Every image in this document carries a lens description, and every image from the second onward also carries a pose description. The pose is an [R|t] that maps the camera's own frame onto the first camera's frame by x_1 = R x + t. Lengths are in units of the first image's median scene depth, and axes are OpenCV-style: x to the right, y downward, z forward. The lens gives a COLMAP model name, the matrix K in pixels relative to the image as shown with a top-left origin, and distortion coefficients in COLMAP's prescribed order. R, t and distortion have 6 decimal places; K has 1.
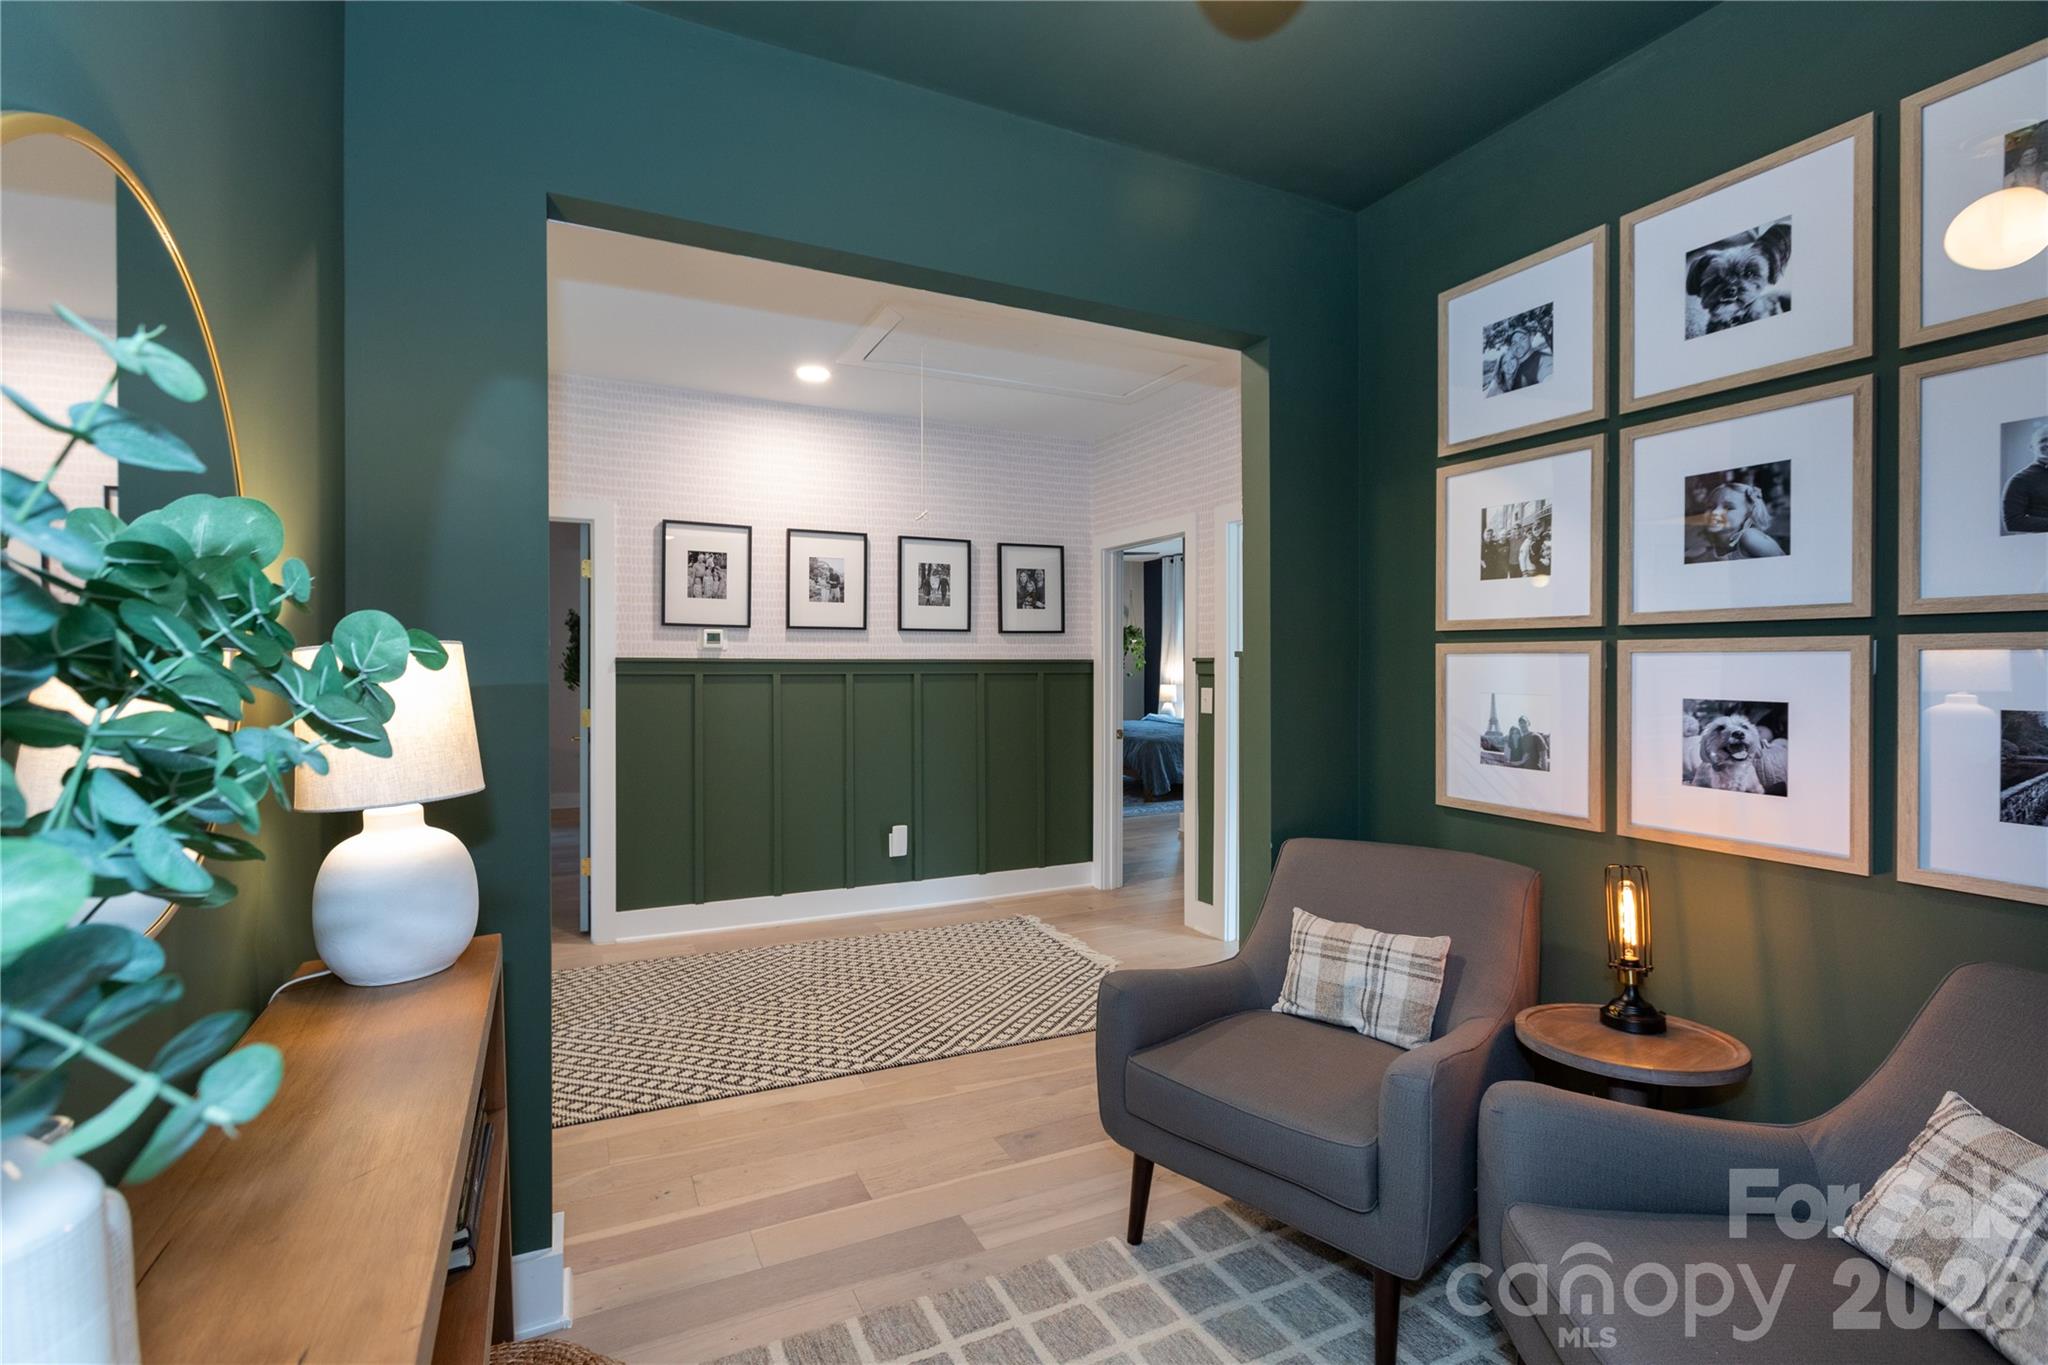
lens RADIAL K [[932.0, 0, 1016.5], [0, 932.0, 684.9], [0, 0, 1]] dist [-0.001400, 0.000024]
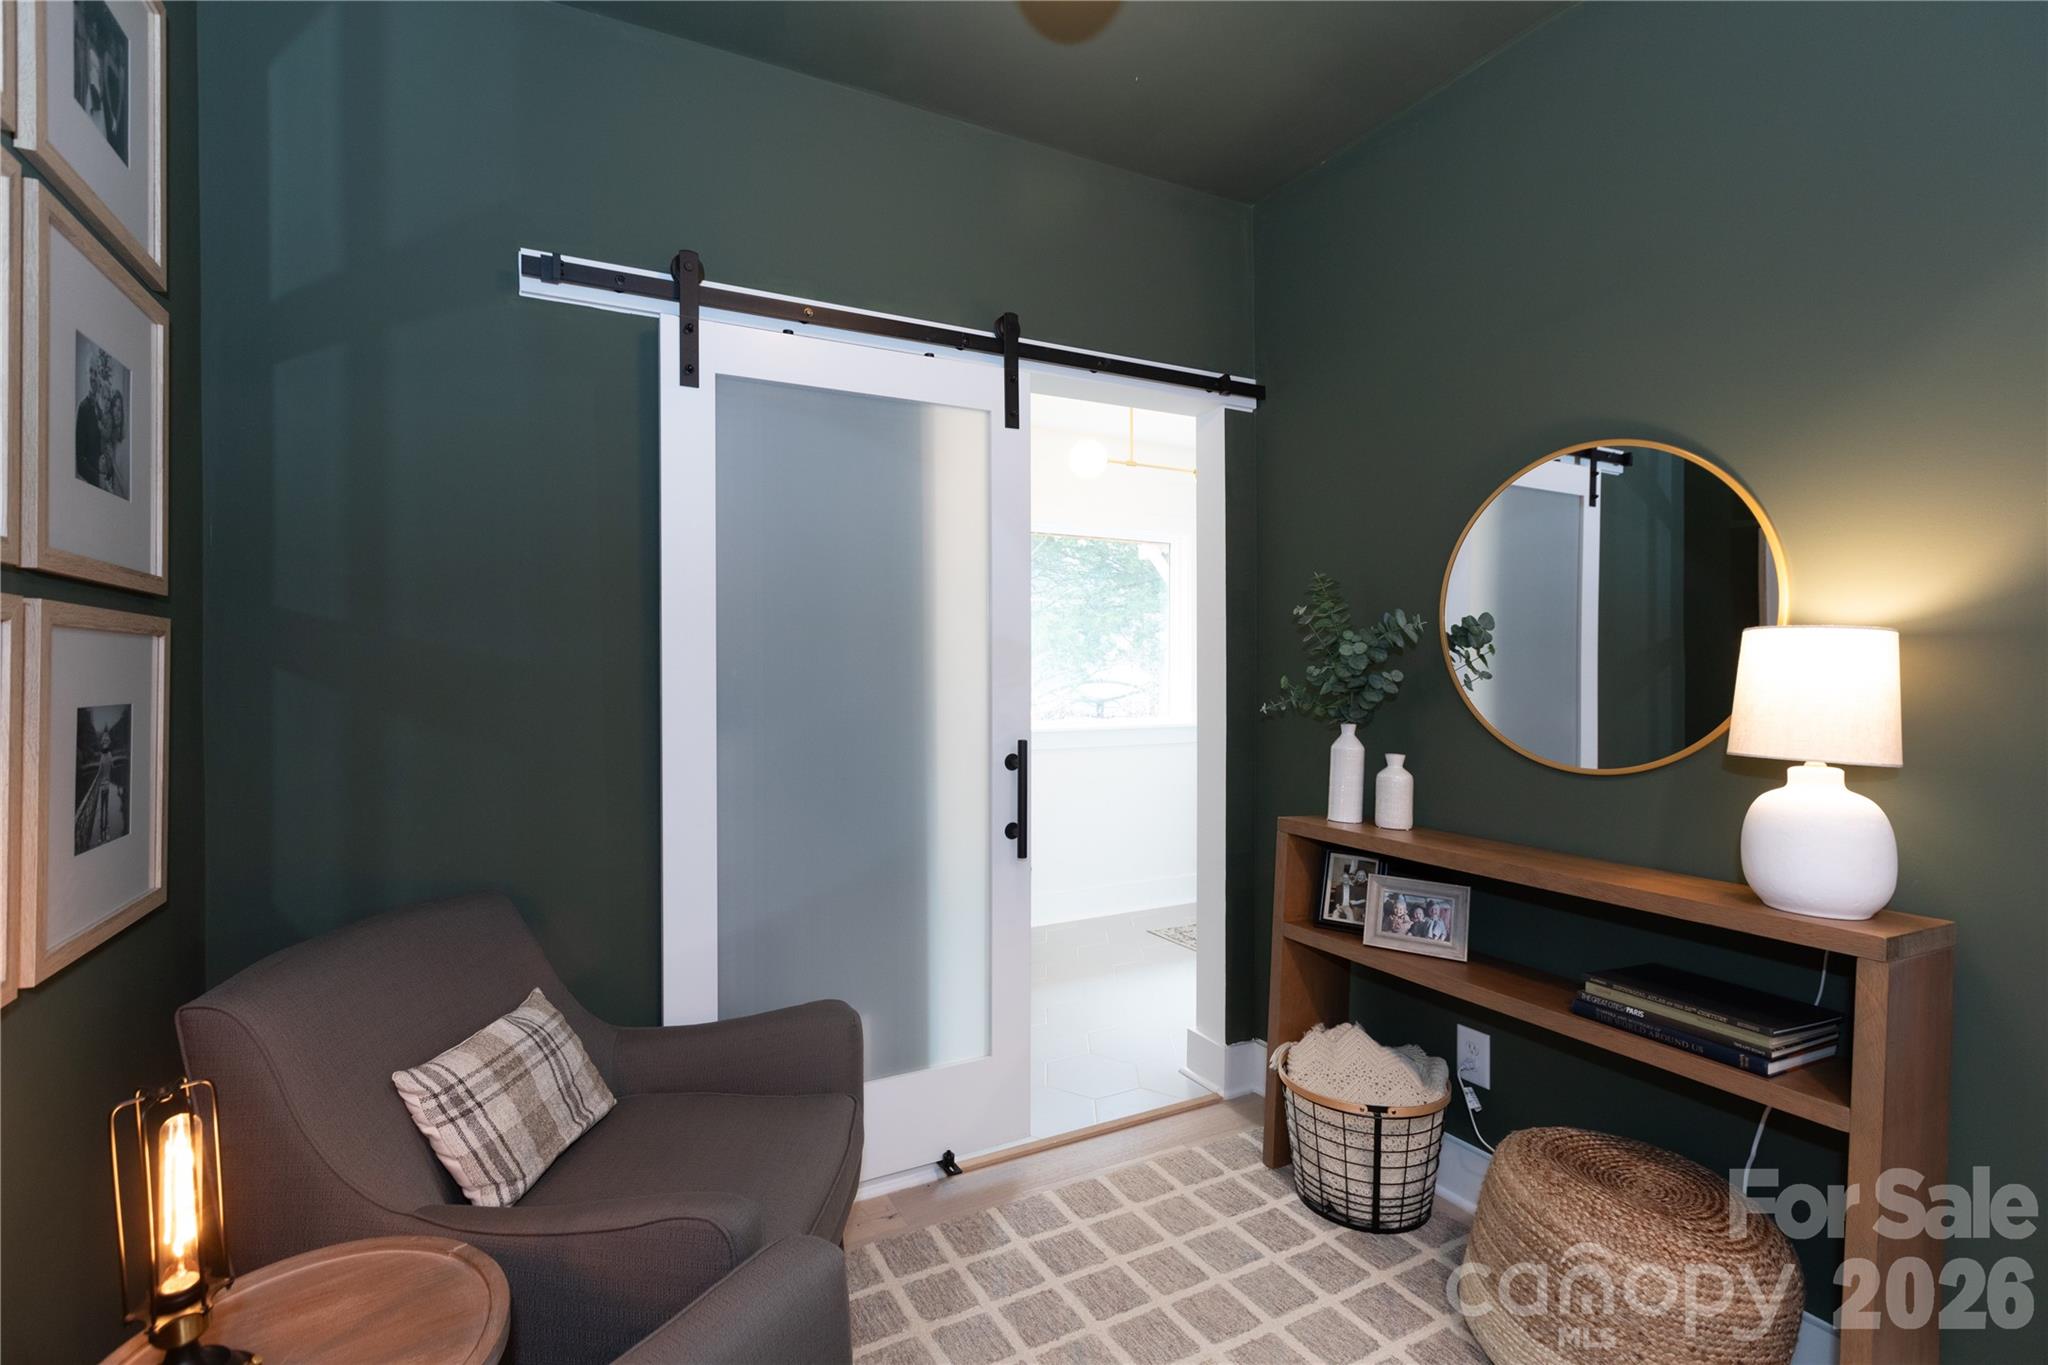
lens RADIAL K [[932.0, 0, 1009.1], [0, 932.0, 669.2], [0, 0, 1]] dist [-0.001400, 0.000024]
pose [[-0.999894, -0.000033, -0.014576, 0.230153], [-0.000335, 0.999786, 0.020701, -0.015080], [0.014572, 0.020704, -0.999679, 1.296701]]
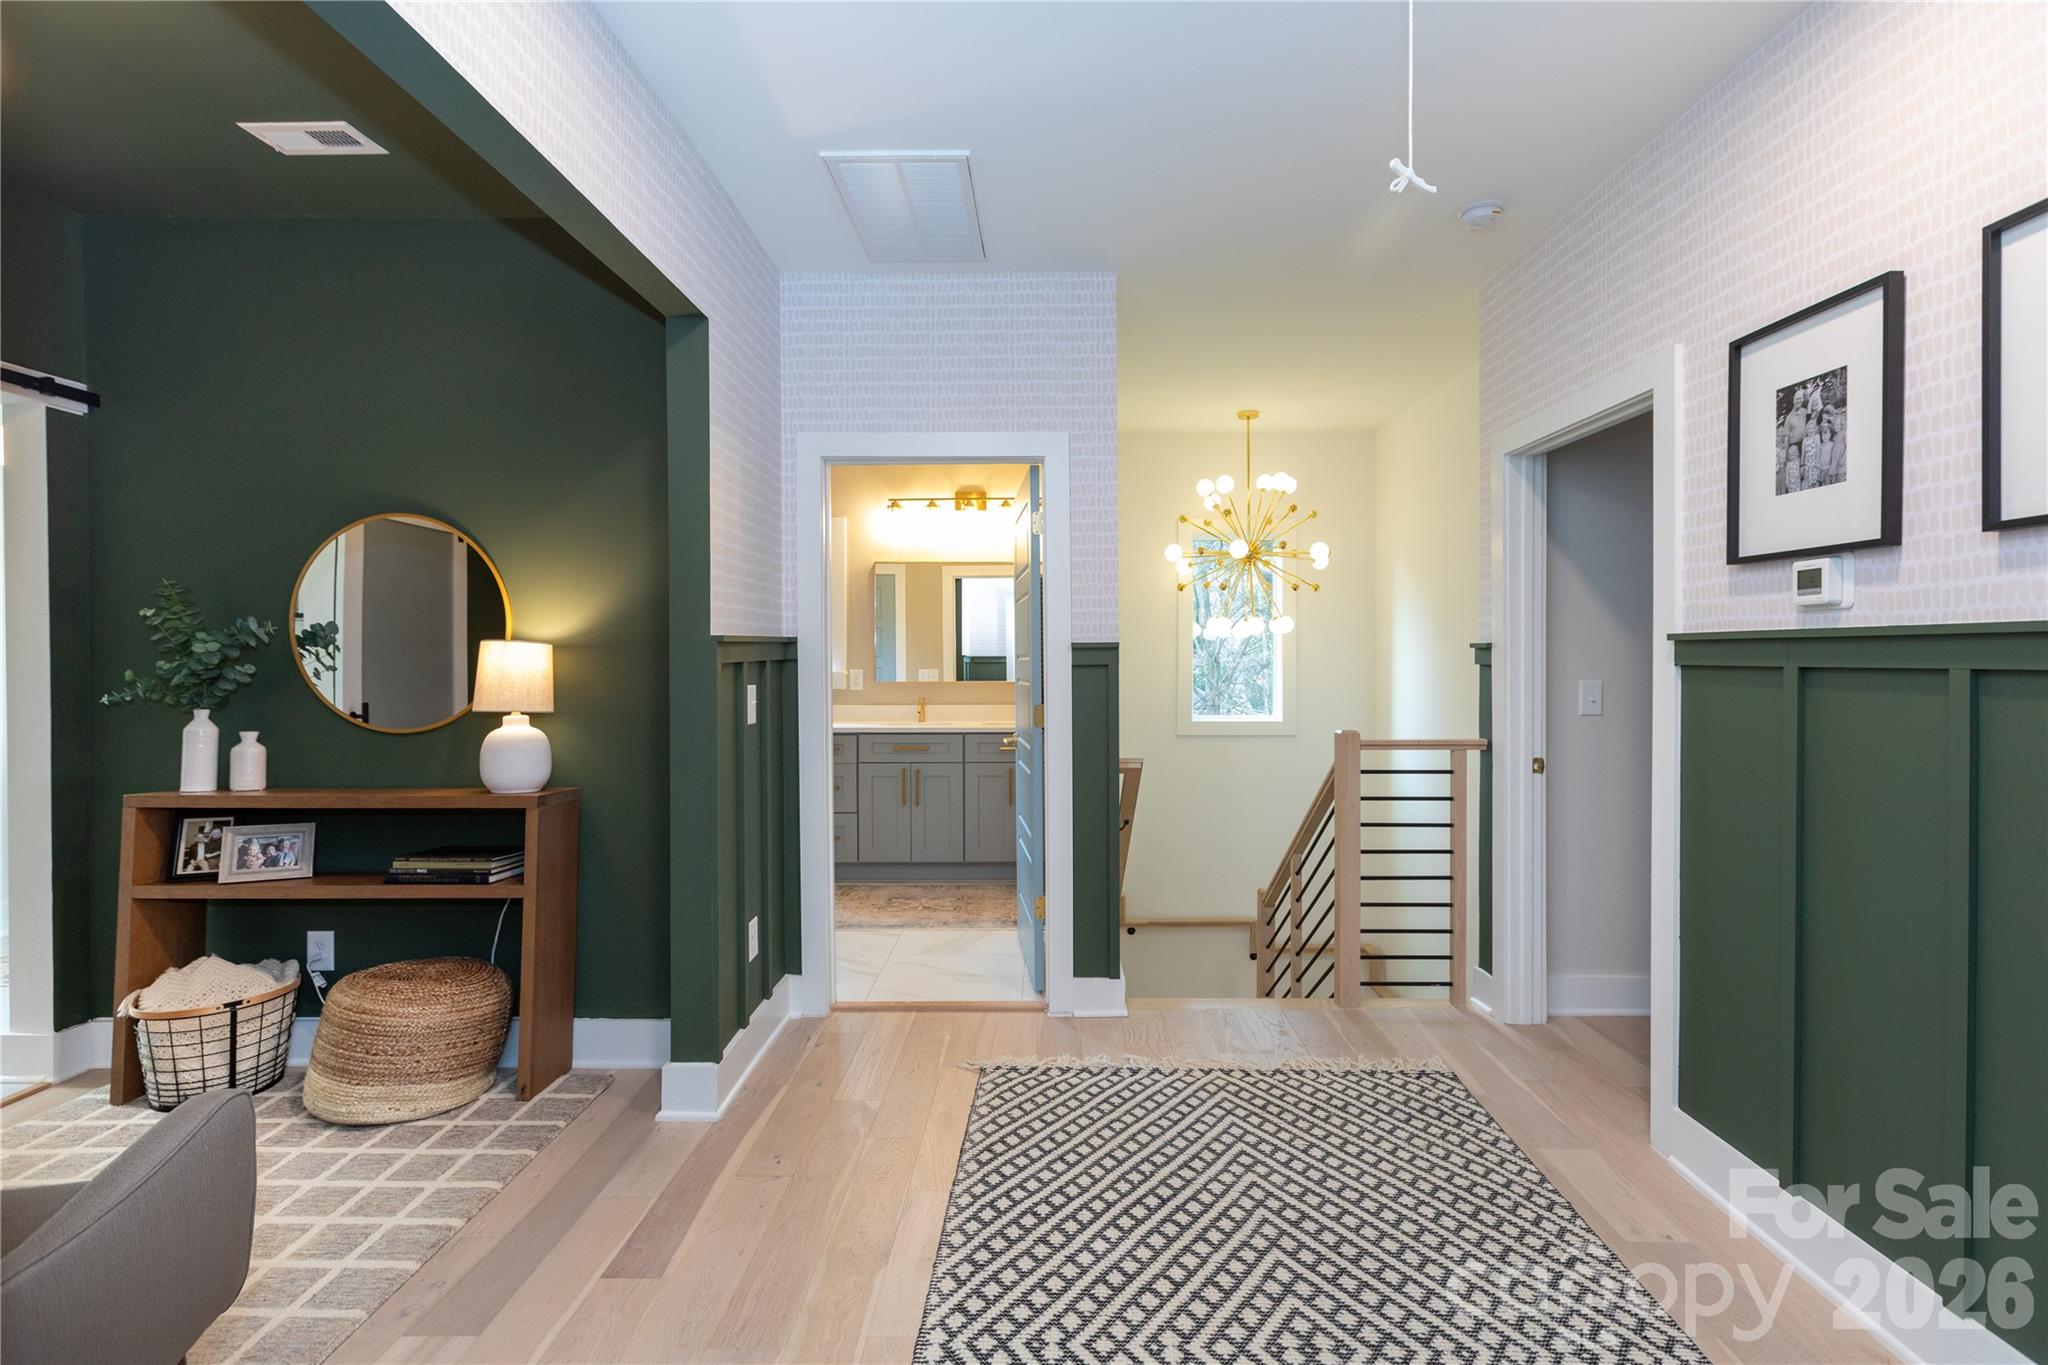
lens RADIAL K [[932.0, 0, 1032.7], [0, 932.0, 673.0], [0, 0, 1]] dist [-0.001400, 0.000024]
pose [[-0.459951, 0.008153, -0.887907, 0.444023], [-0.016091, 0.999717, 0.017515, -0.021182], [0.887799, 0.022343, -0.459689, 1.857563]]
